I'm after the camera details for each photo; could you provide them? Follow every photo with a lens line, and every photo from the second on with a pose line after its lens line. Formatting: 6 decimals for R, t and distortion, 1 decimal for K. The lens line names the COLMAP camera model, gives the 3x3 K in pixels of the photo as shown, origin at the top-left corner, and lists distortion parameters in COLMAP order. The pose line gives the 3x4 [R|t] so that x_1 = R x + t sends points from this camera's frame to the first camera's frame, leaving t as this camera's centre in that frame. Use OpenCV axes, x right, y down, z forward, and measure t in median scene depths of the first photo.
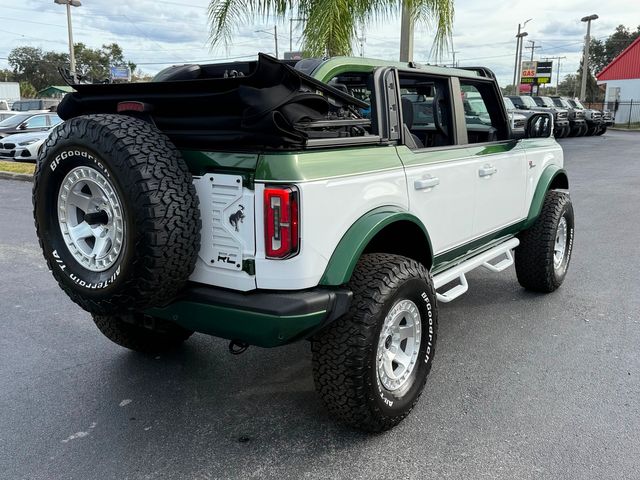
lens RADIAL K [[624.1, 0, 311.6], [0, 624.1, 260.0], [0, 0, 1]] dist [0.032776, 0.000000]
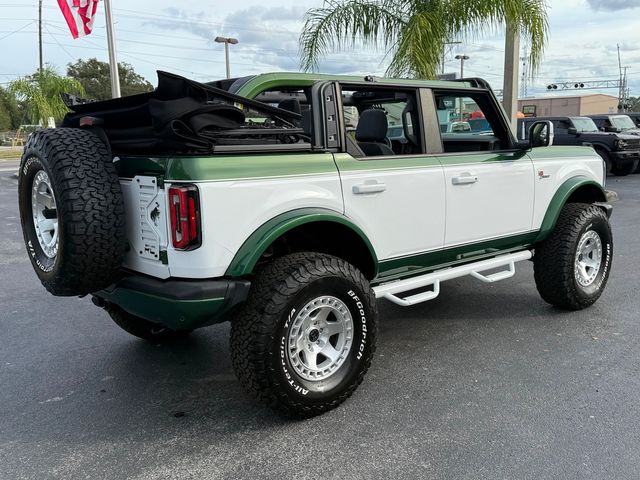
lens RADIAL K [[624.1, 0, 310.4], [0, 624.1, 258.8], [0, 0, 1]] dist [0.032776, 0.000000]
pose [[0.969182, 0.027297, -0.244830, 0.421069], [-0.037117, 0.998677, -0.035582, 0.043397], [0.243535, 0.043572, 0.968913, -0.041043]]
